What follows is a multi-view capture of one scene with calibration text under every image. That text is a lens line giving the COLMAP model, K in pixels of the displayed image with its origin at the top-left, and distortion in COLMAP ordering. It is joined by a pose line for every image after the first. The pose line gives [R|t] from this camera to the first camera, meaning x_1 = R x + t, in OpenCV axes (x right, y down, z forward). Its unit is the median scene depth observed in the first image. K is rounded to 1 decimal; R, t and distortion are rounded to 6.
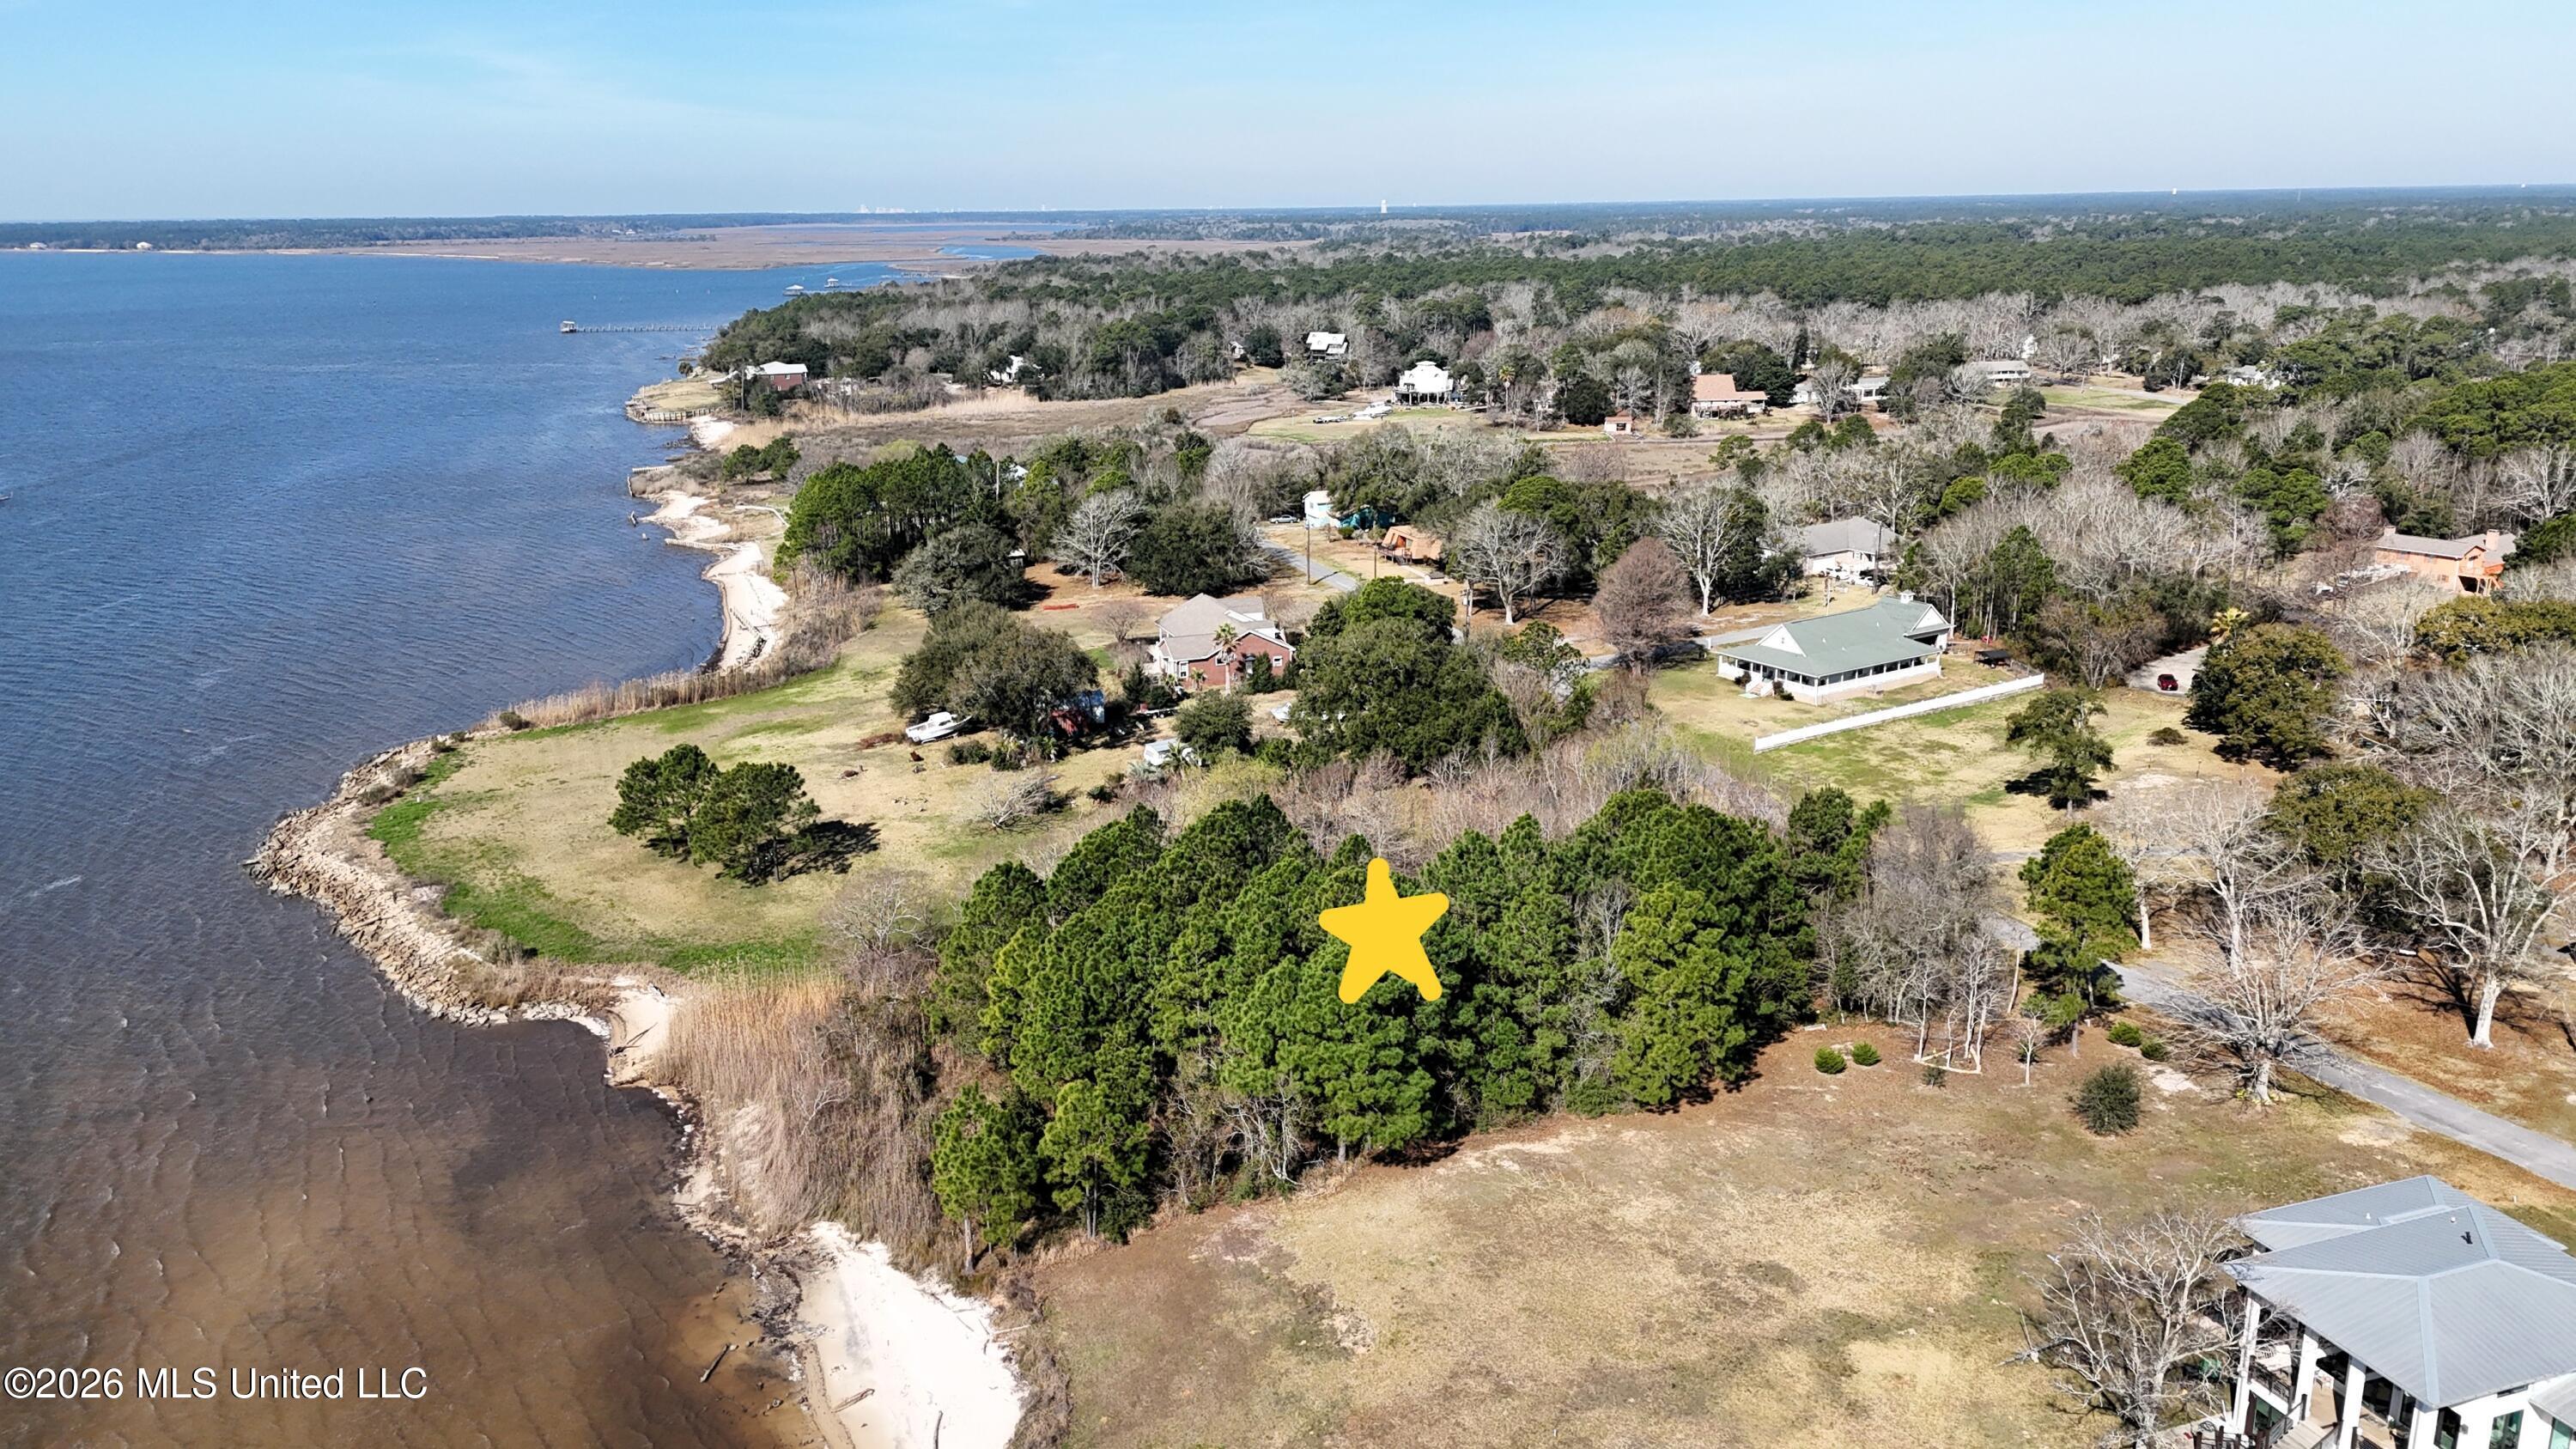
lens RADIAL K [[1883.8, 0, 1297.9], [0, 1883.8, 730.4], [0, 0, 1]] dist [0.087332, -0.091545]
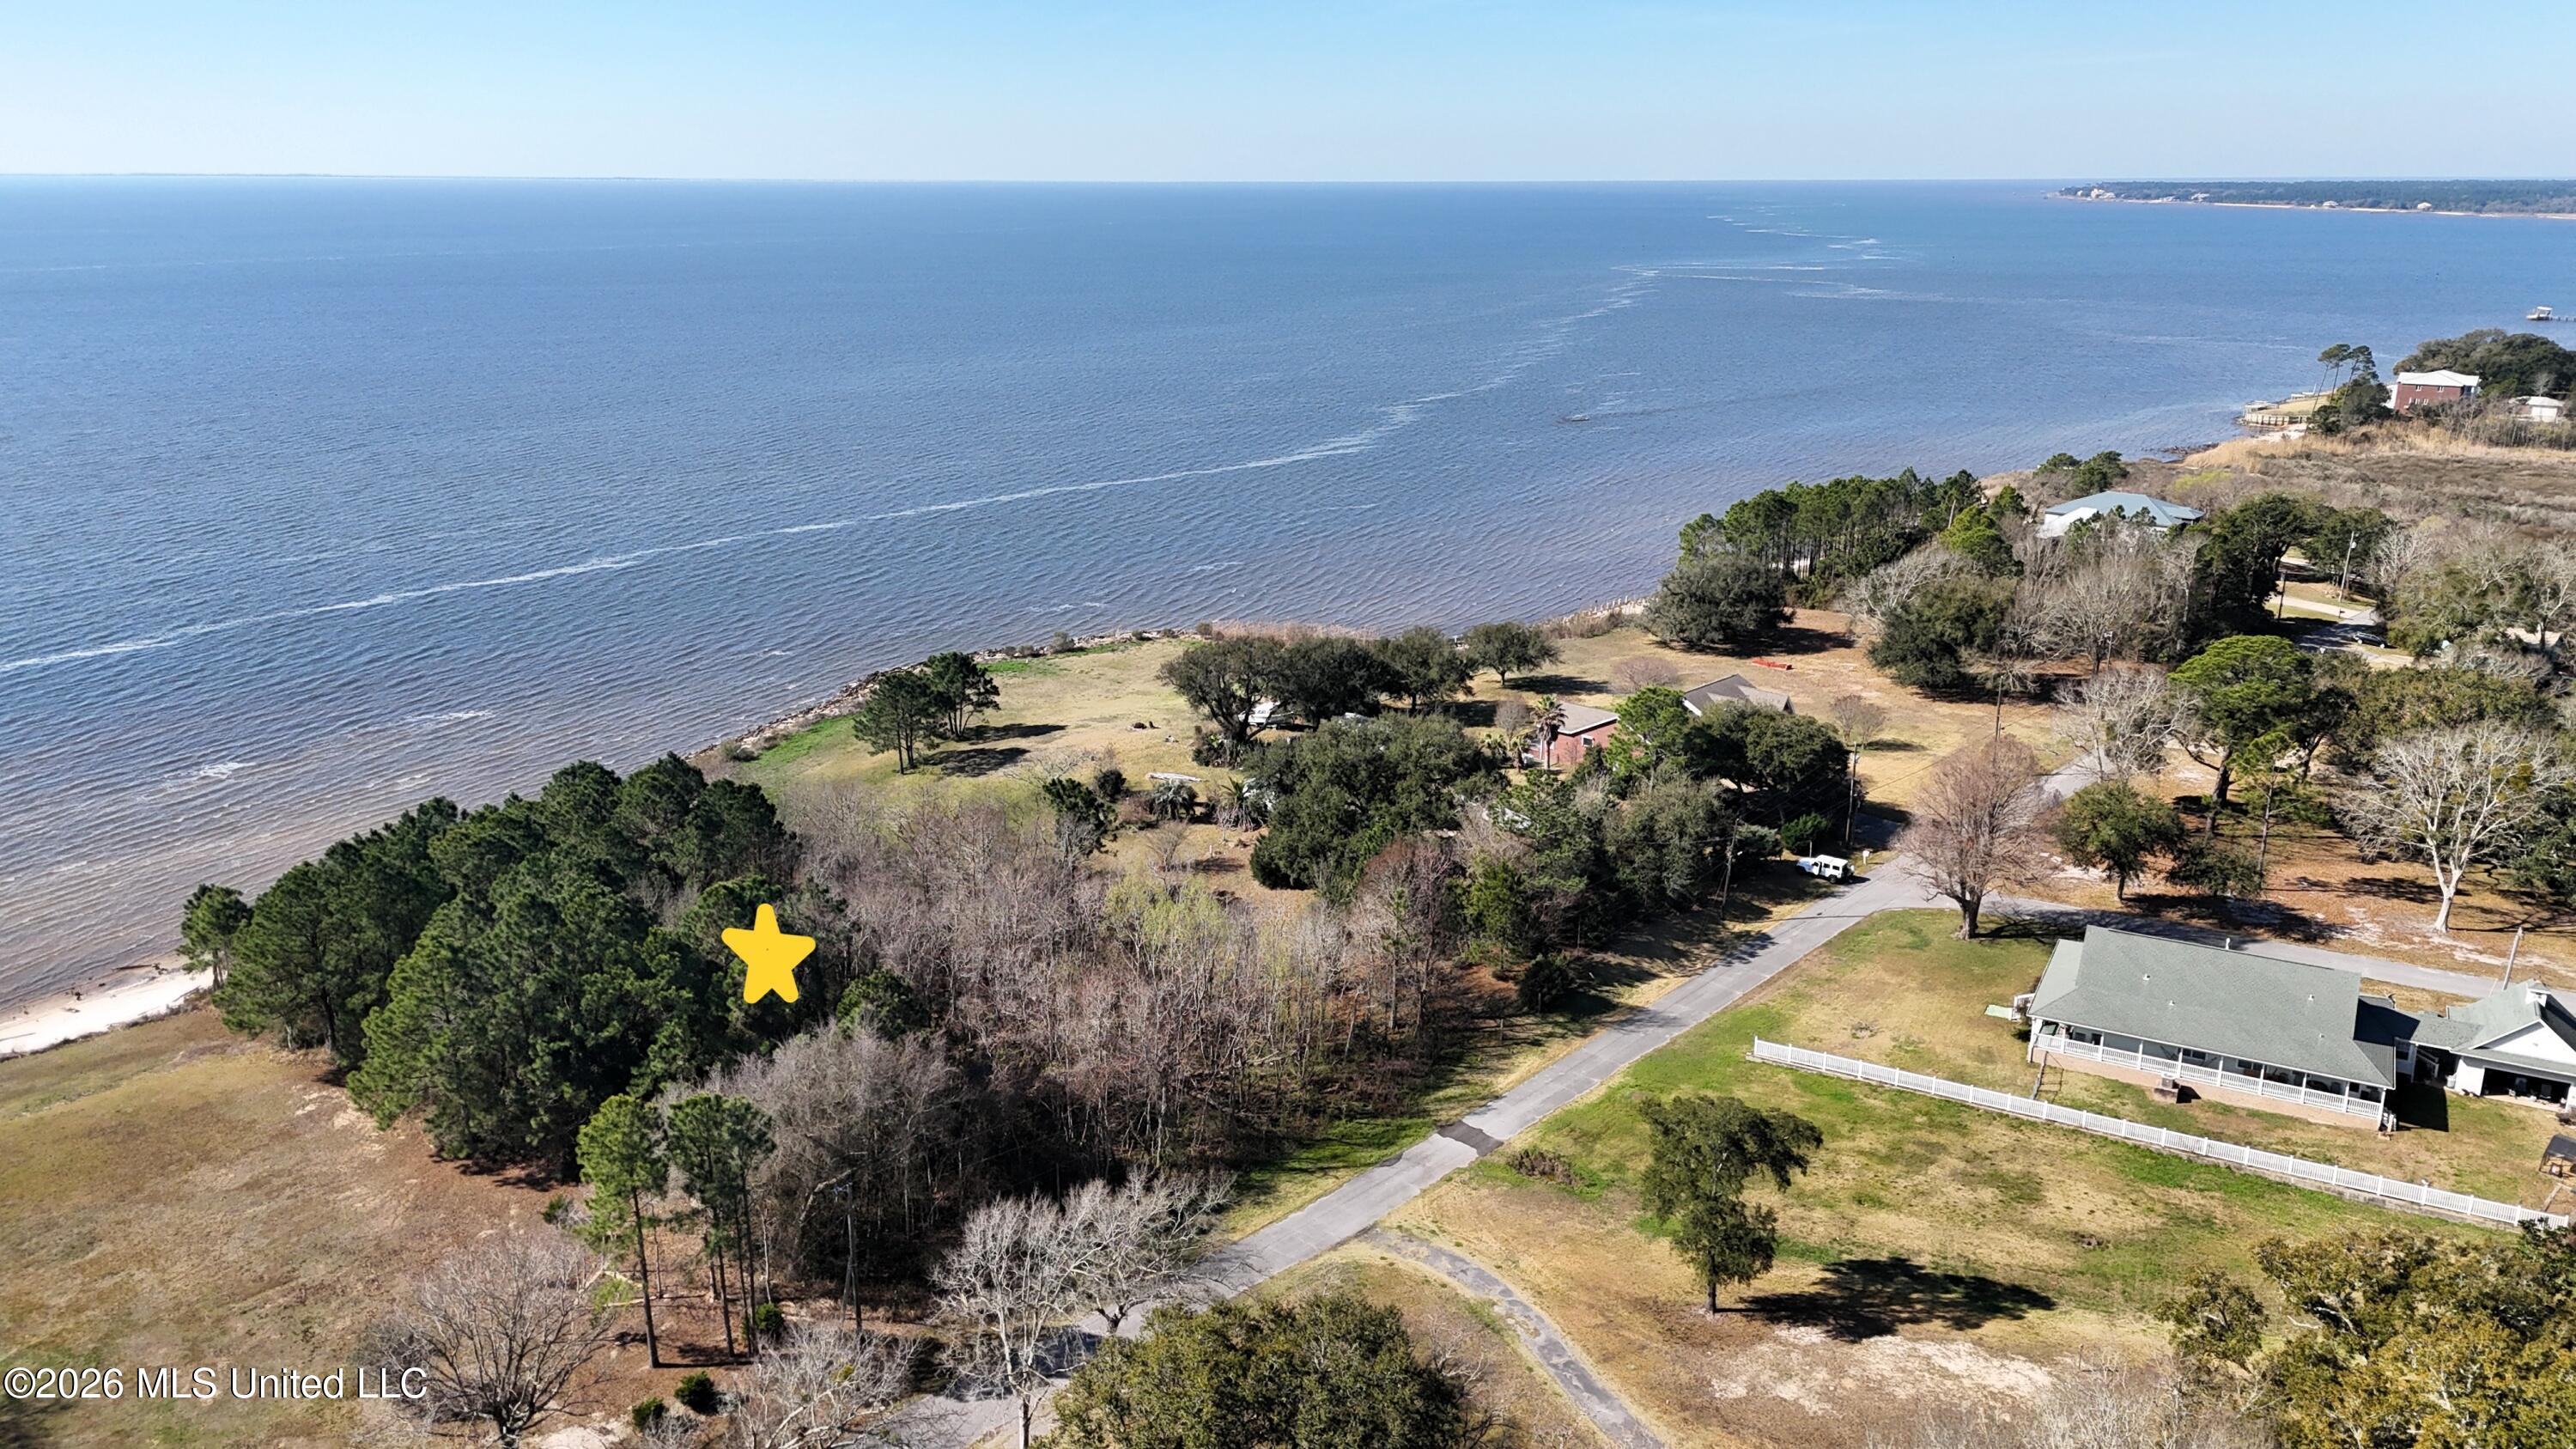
lens RADIAL K [[1883.8, 0, 1297.9], [0, 1883.8, 730.4], [0, 0, 1]] dist [0.087332, -0.091545]
pose [[0.457511, 0.262148, -0.849683, 0.644961], [-0.244637, 0.955789, 0.163160, -0.153852], [0.854890, 0.133216, 0.501415, 0.466485]]
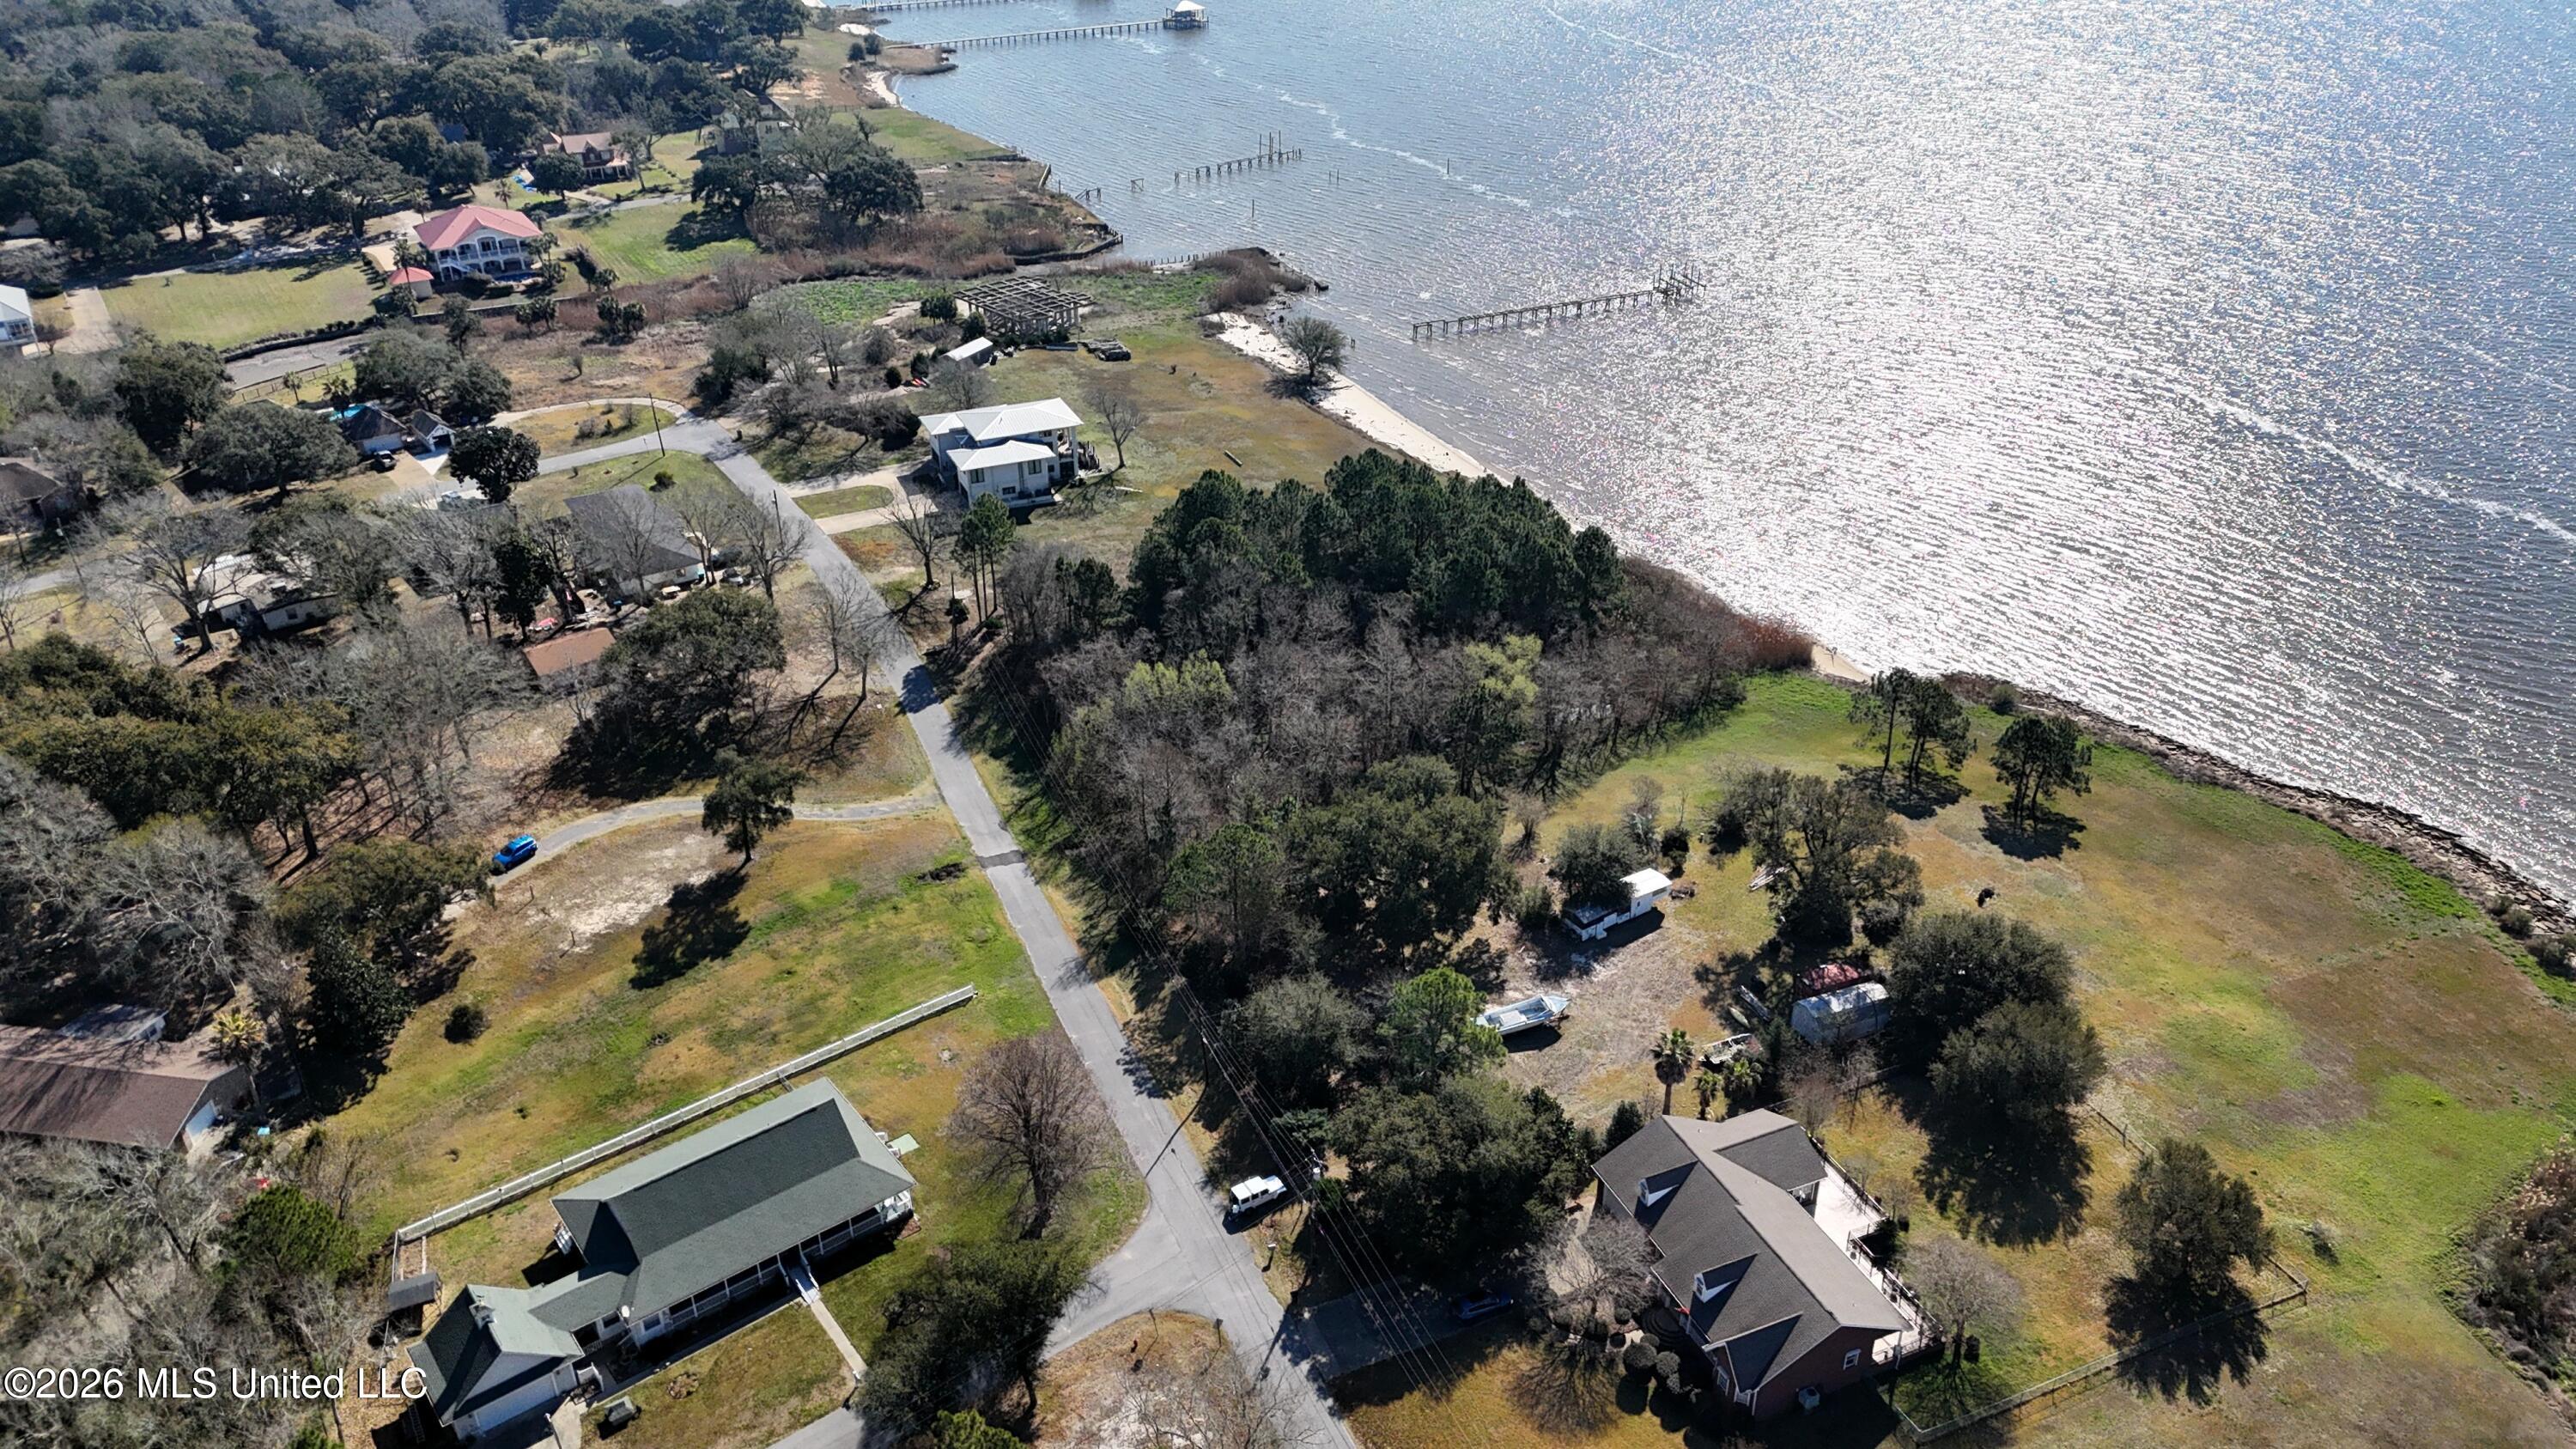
lens RADIAL K [[1883.8, 0, 1297.9], [0, 1883.8, 730.4], [0, 0, 1]] dist [0.087332, -0.091545]
pose [[-0.997534, 0.048715, -0.050526, 0.123553], [-0.002037, 0.699493, 0.714637, -0.609340], [0.070156, 0.712977, -0.697669, 1.376594]]
